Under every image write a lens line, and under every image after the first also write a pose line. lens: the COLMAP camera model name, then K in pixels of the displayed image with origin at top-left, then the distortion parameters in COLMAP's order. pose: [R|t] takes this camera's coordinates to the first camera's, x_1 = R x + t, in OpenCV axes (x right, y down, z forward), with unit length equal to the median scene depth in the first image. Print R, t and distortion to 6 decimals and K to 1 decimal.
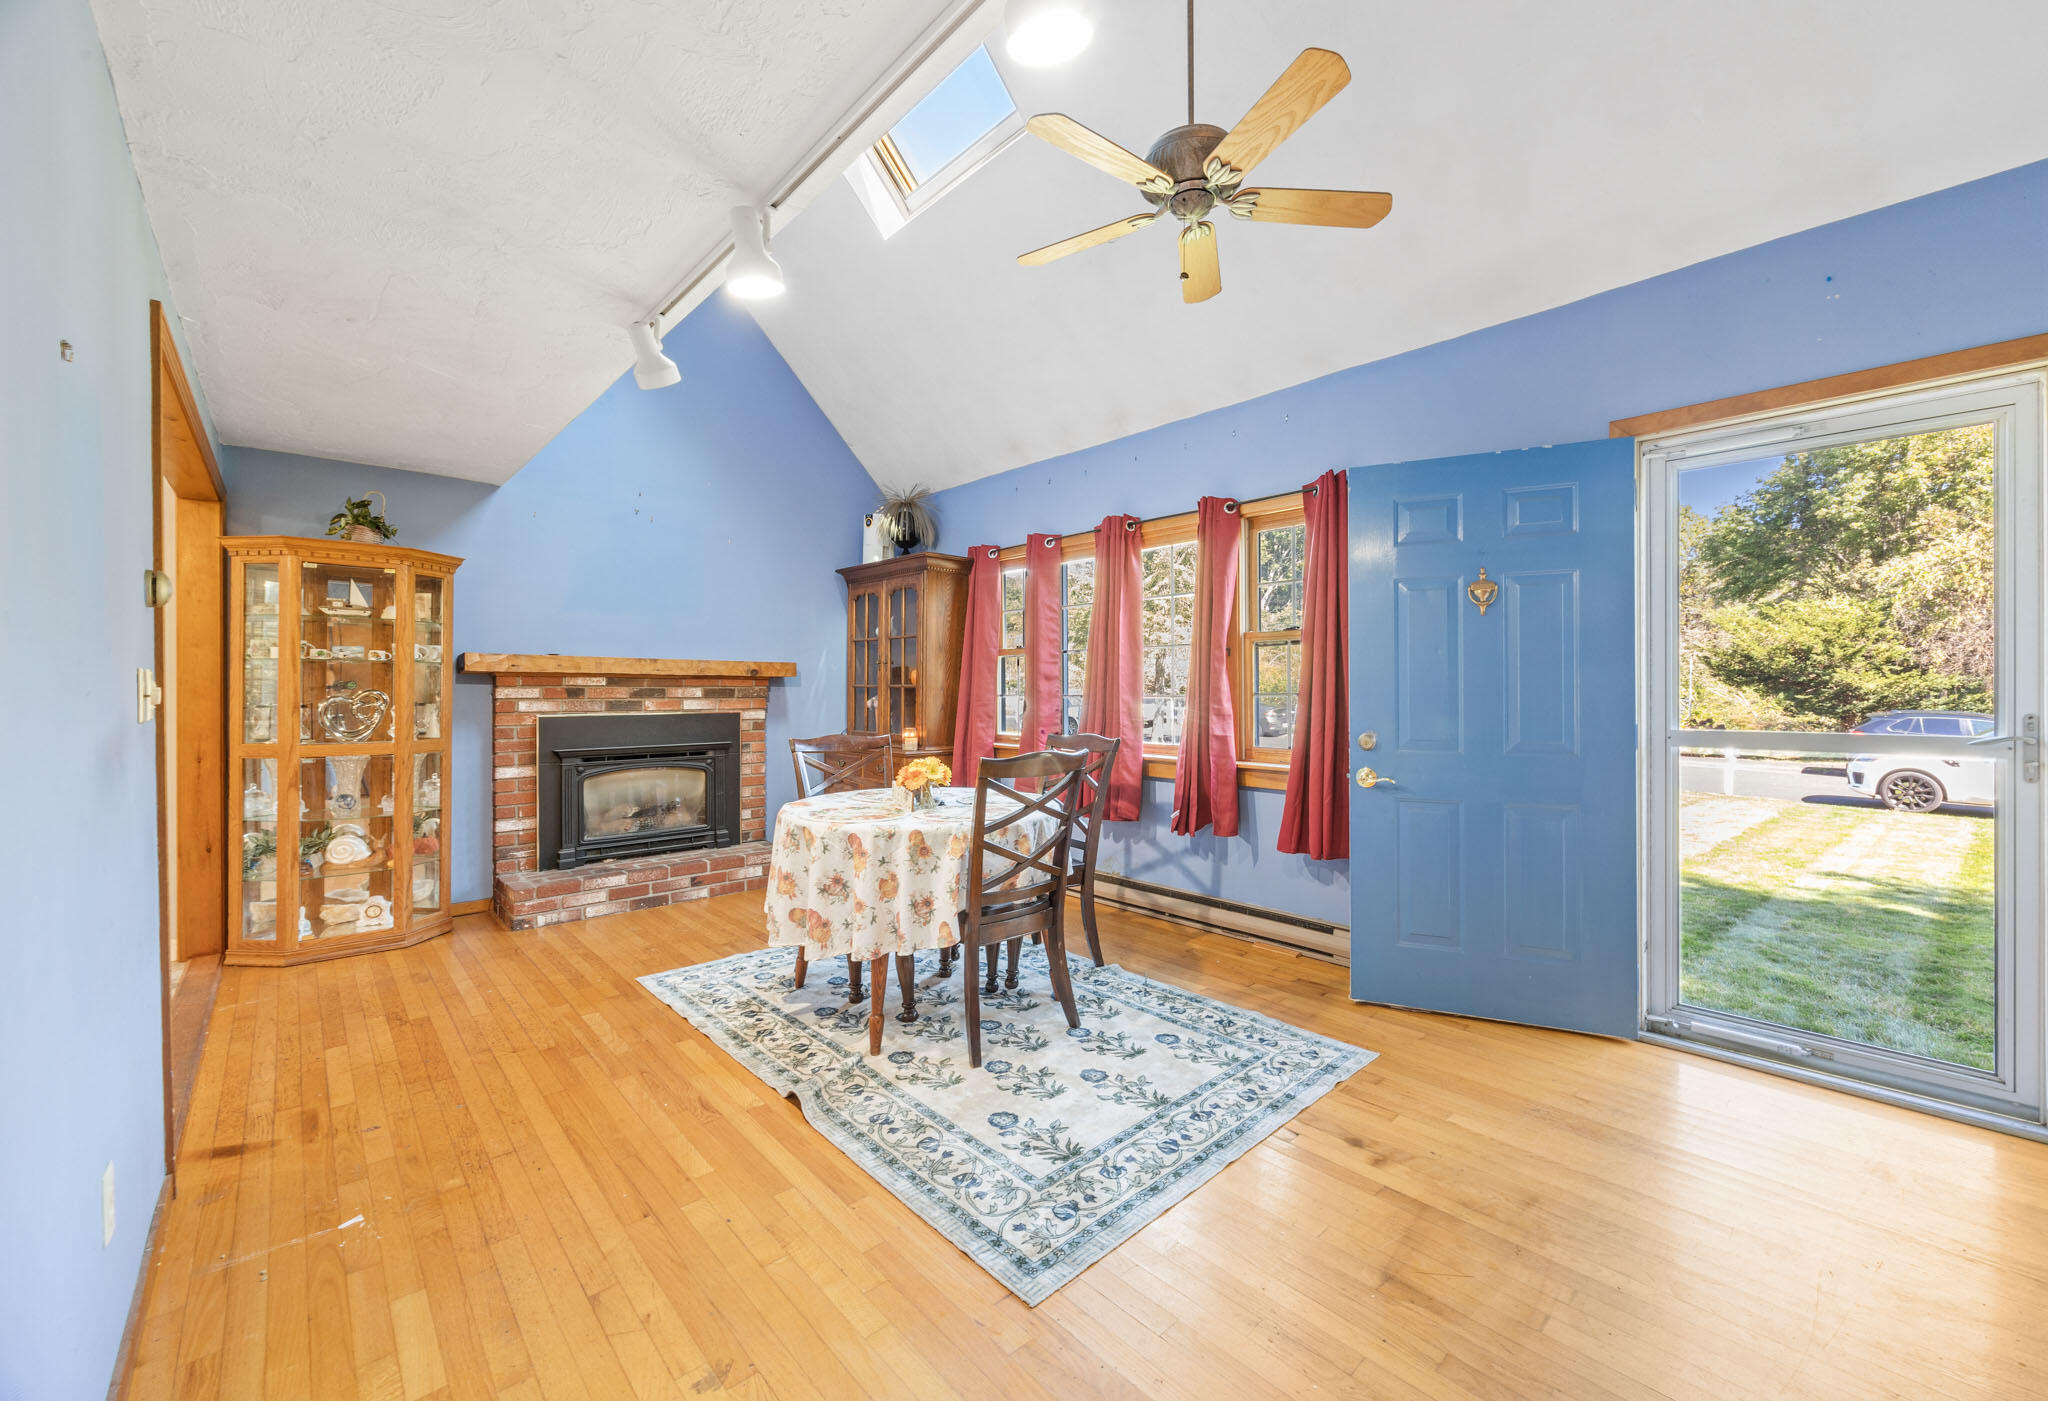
lens RADIAL K [[826.7, 0, 1041.4], [0, 826.7, 694.5], [0, 0, 1]] dist [0.001875, -0.000127]
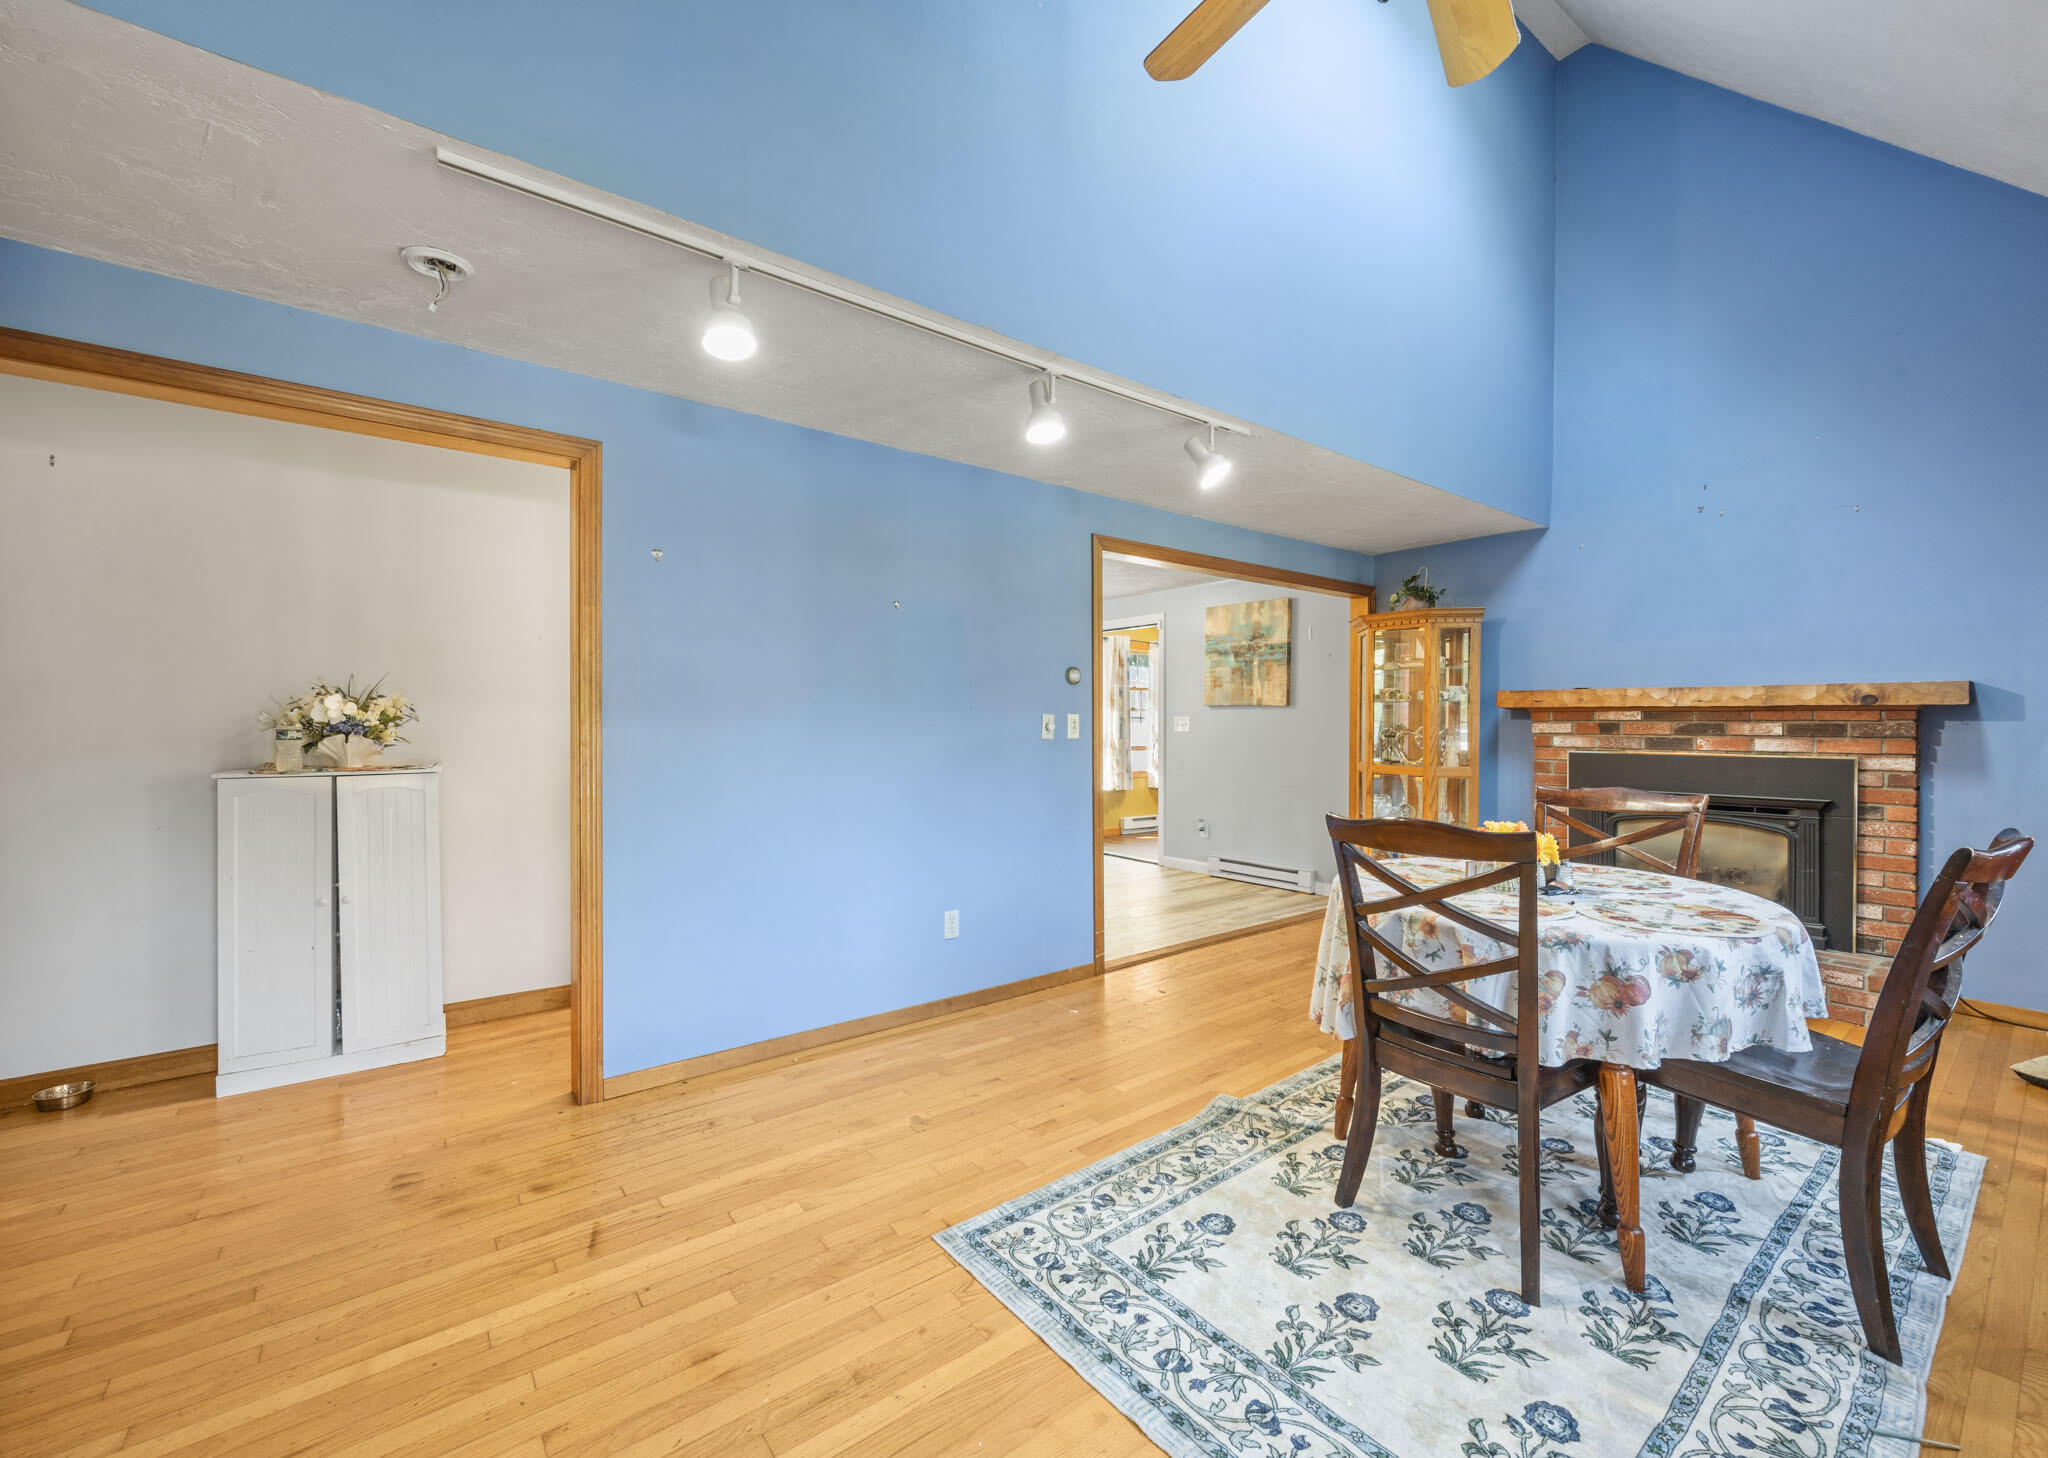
lens RADIAL K [[814.5, 0, 1033.5], [0, 814.5, 727.2], [0, 0, 1]] dist [-0.002070, -0.000247]
pose [[-0.088859, 0.004907, -0.996032, 0.676428], [-0.008858, 0.999944, 0.005717, -0.004623], [0.996005, 0.009331, -0.088810, 0.733986]]
